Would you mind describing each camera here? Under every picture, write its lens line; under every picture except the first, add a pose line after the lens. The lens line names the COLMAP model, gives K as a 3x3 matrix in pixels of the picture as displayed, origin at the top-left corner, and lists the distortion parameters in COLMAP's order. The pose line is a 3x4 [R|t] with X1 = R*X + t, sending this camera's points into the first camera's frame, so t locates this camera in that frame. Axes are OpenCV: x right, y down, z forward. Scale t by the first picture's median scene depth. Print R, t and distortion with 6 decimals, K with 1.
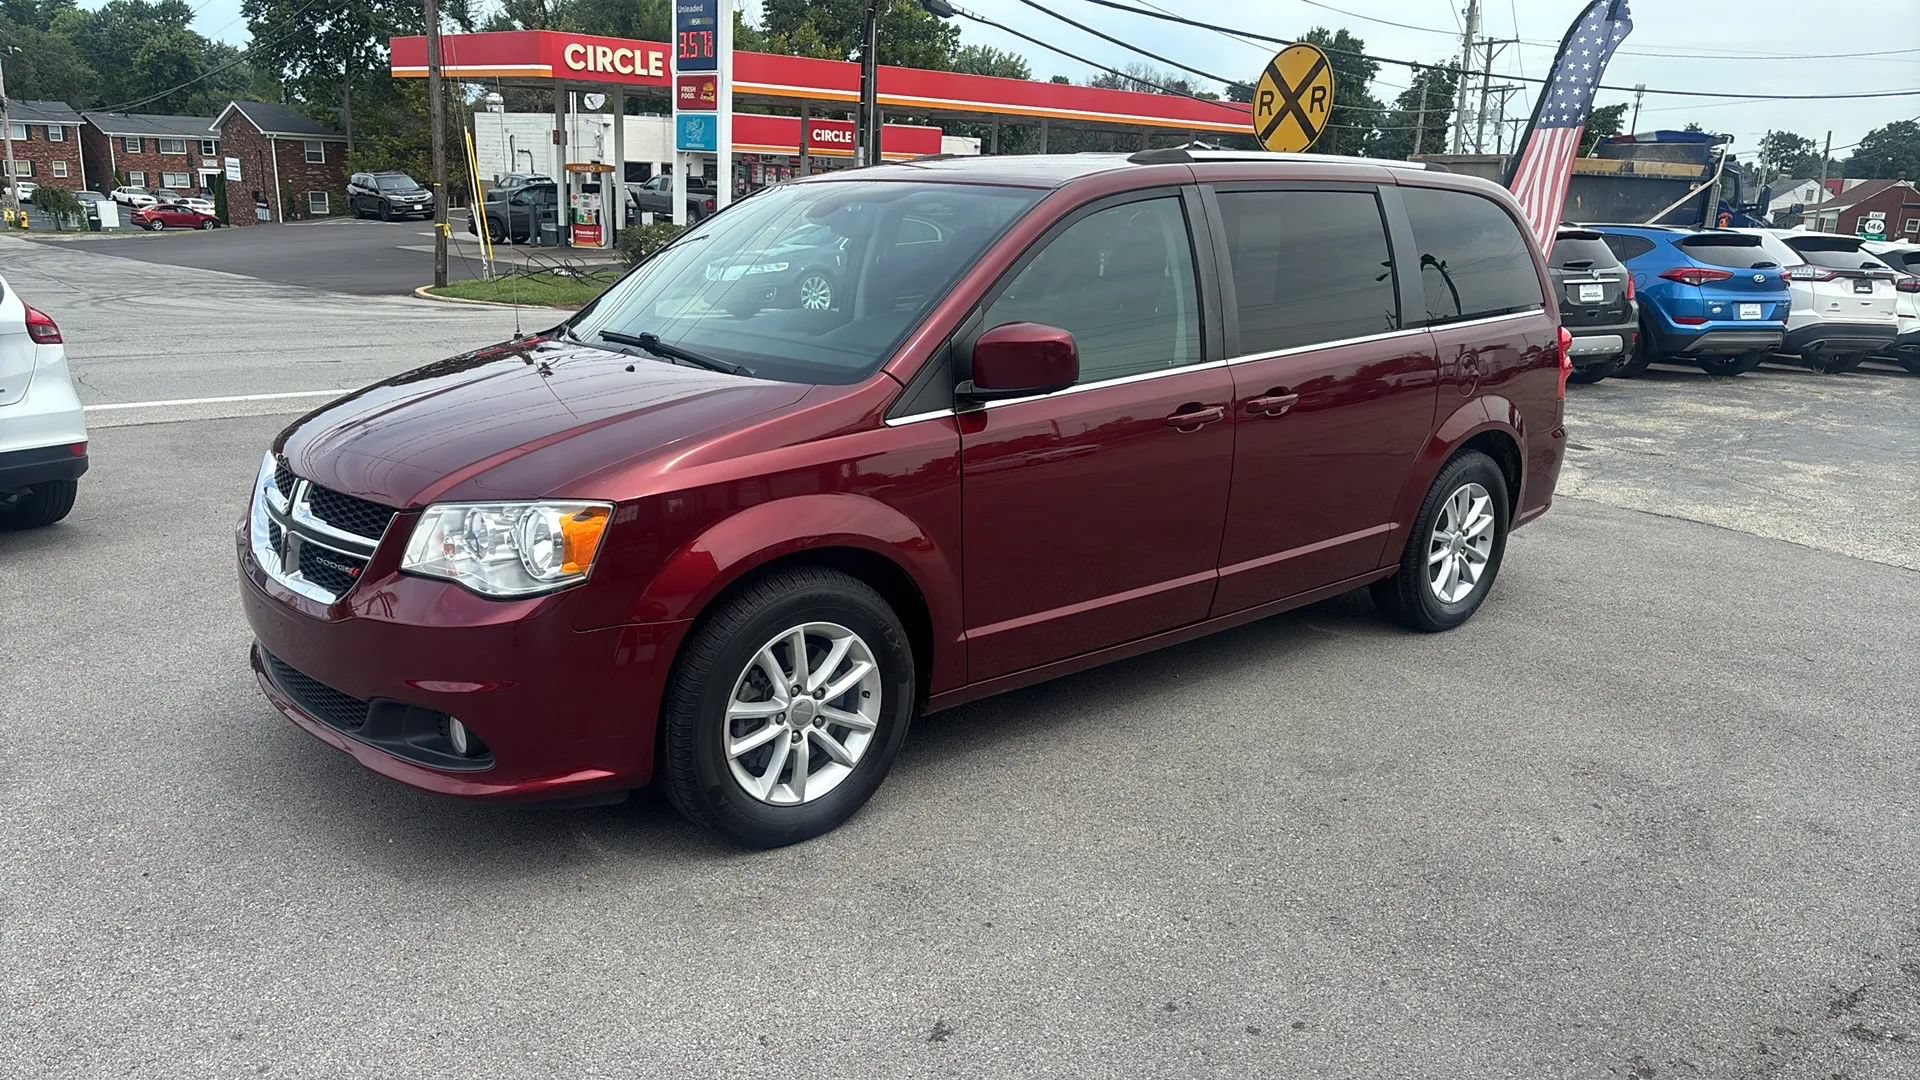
lens RADIAL K [[1406.9, 0, 962.7], [0, 1406.9, 584.9], [0, 0, 1]] dist [0.047140, -0.047910]
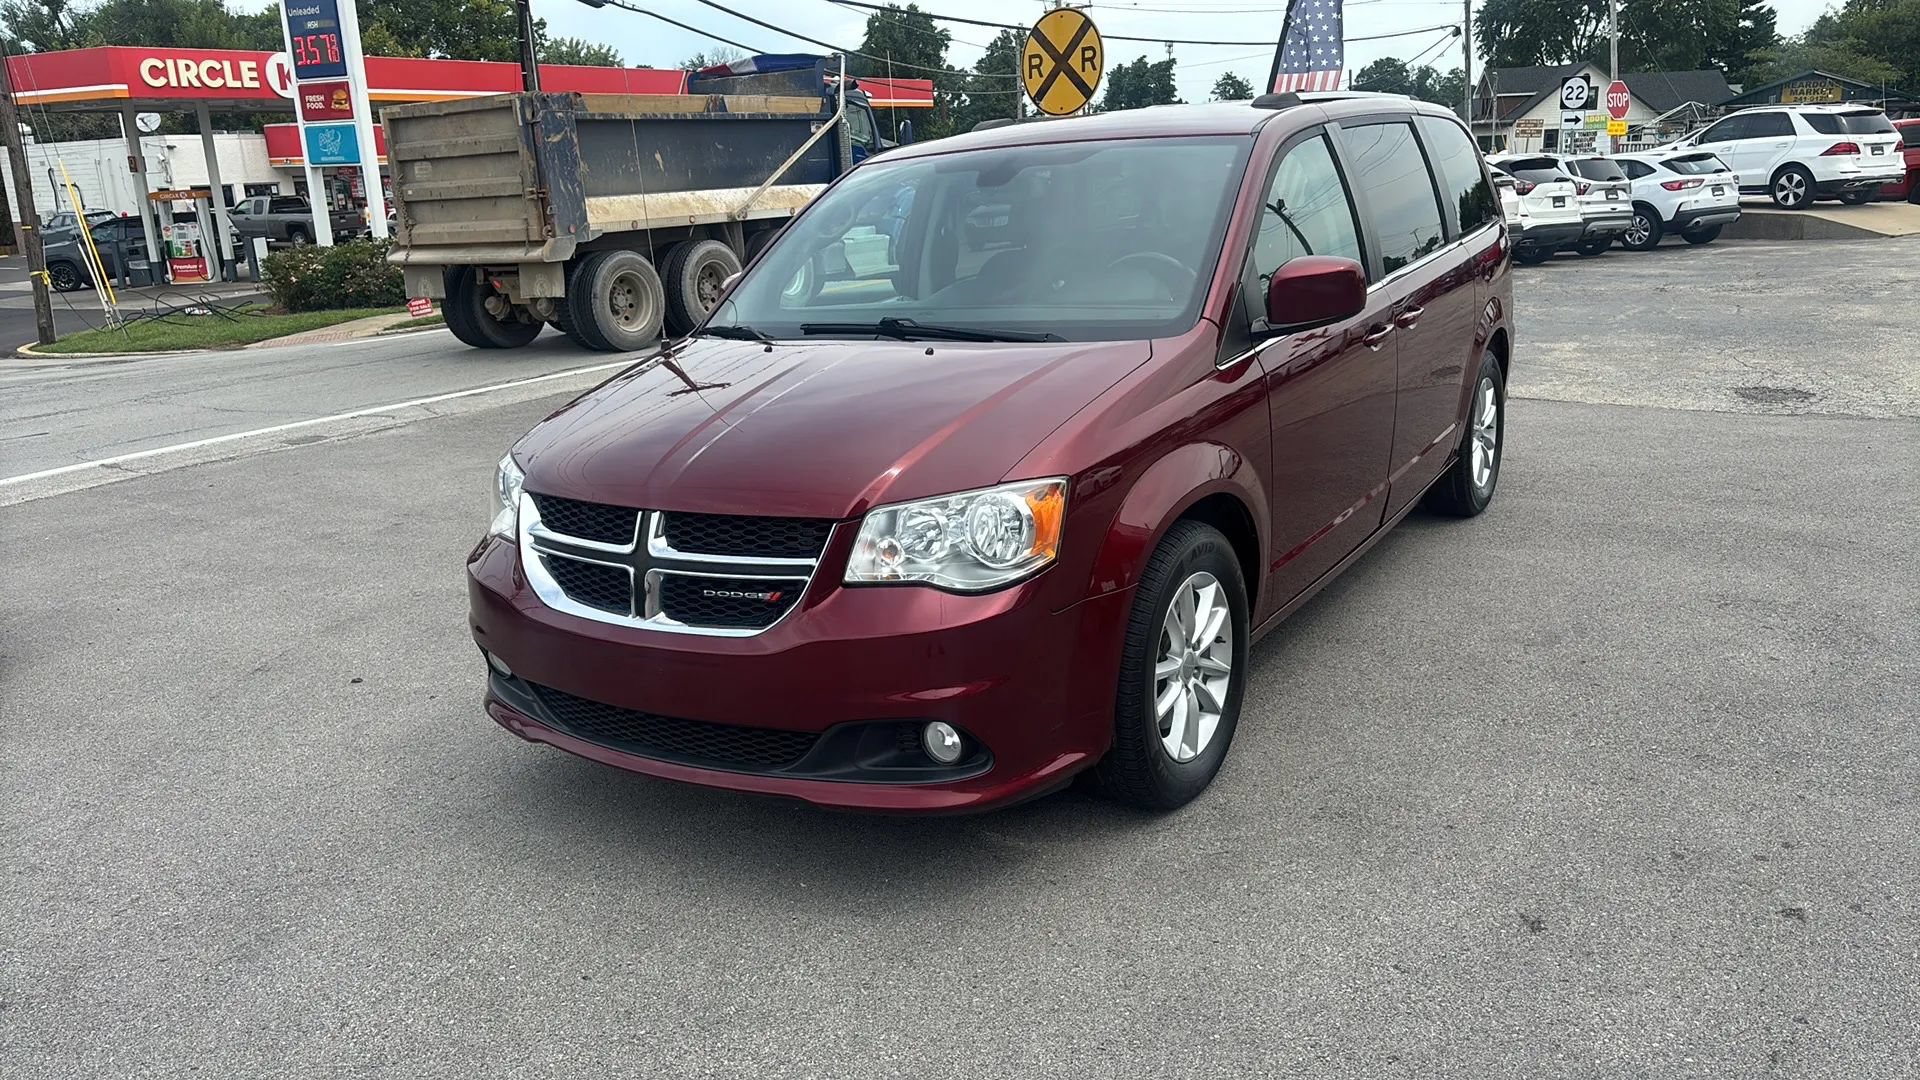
lens RADIAL K [[1406.9, 0, 943.9], [0, 1406.9, 544.0], [0, 0, 1]] dist [0.047140, -0.047910]
pose [[0.947491, -0.158518, 0.277729, -0.109937], [0.162958, 0.986607, 0.007177, -0.006111], [-0.275147, 0.038458, 0.960633, 0.016970]]
